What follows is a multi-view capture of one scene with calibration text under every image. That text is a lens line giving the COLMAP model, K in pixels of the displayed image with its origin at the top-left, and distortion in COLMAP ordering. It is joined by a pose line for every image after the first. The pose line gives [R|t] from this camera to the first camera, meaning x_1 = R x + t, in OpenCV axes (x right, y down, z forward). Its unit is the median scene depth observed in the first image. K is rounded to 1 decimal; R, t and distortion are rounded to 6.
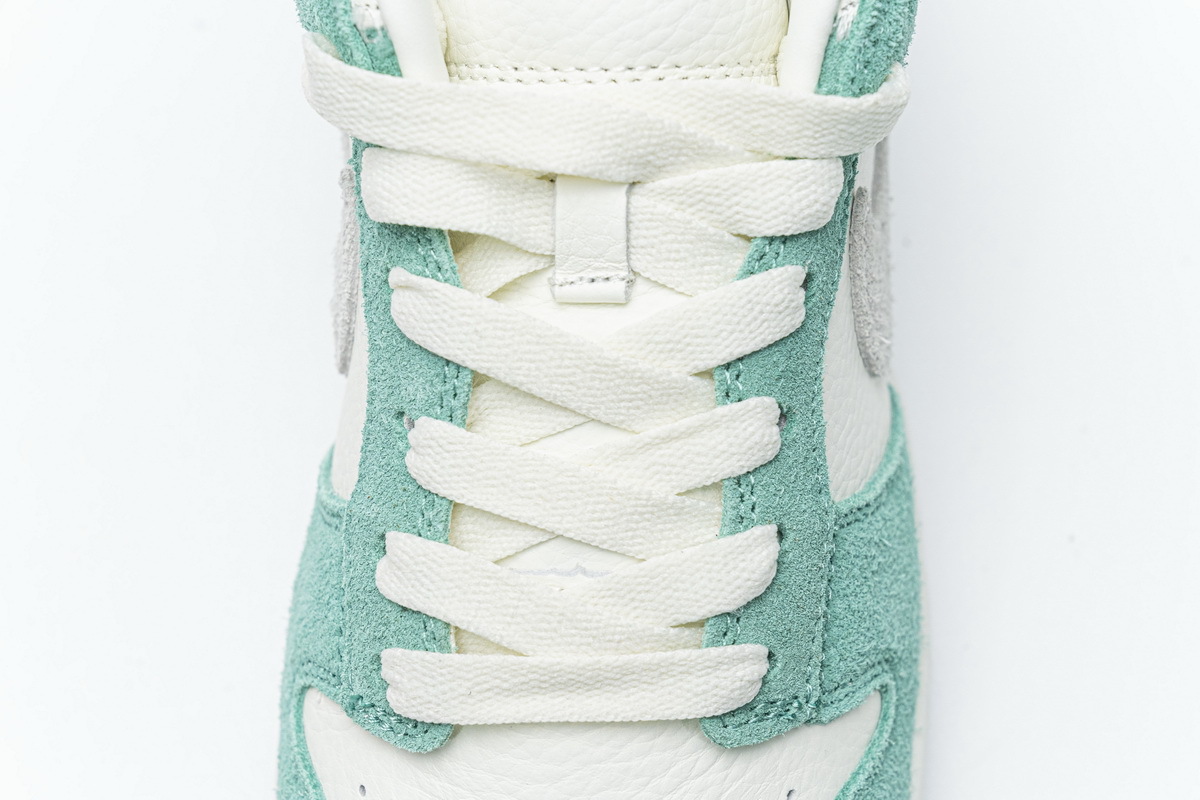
lens RADIAL K [[2391.7, 0, 607.8], [0, 2391.7, 402.1], [0, 0, 1]] dist [0.014156, 0.000000]
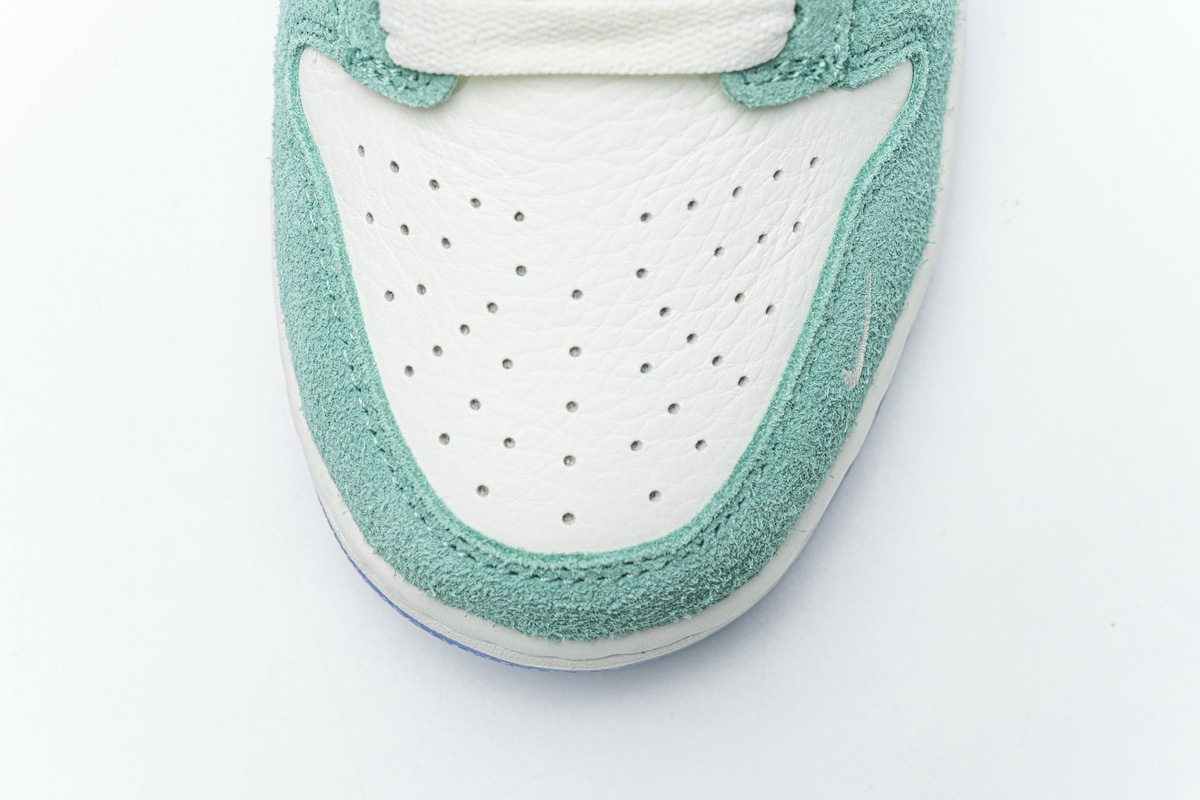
lens RADIAL K [[2391.7, 0, 601.6], [0, 2391.7, 395.9], [0, 0, 1]] dist [0.014156, 0.000000]
pose [[0.999858, 0.015518, -0.006495, 0.000187], [-0.013977, 0.981167, 0.192656, 0.077001], [0.009362, -0.192538, 0.981245, 0.056759]]
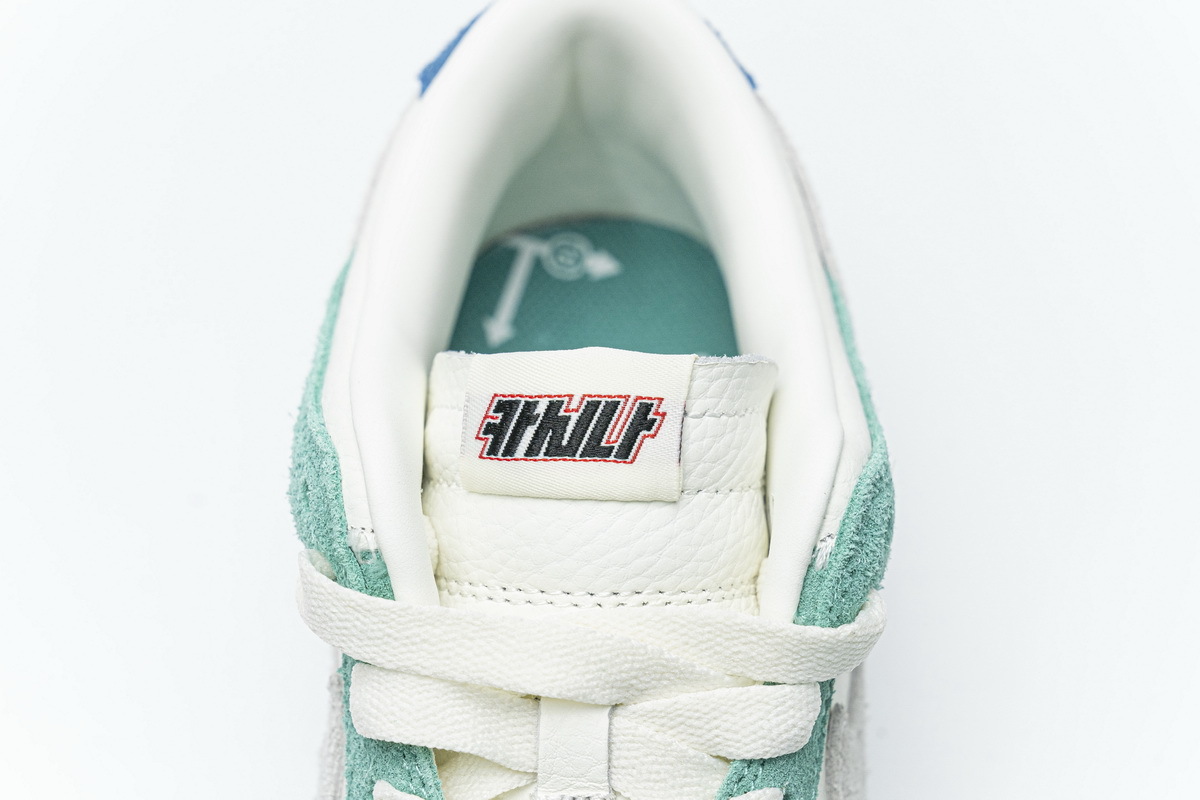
lens RADIAL K [[2391.7, 0, 595.9], [0, 2391.7, 400.3], [0, 0, 1]] dist [0.014156, 0.000000]
pose [[0.999731, 0.022842, 0.003978, -0.004815], [-0.021880, 0.986206, -0.164068, -0.051084], [-0.007671, 0.163937, 0.986441, -0.030660]]
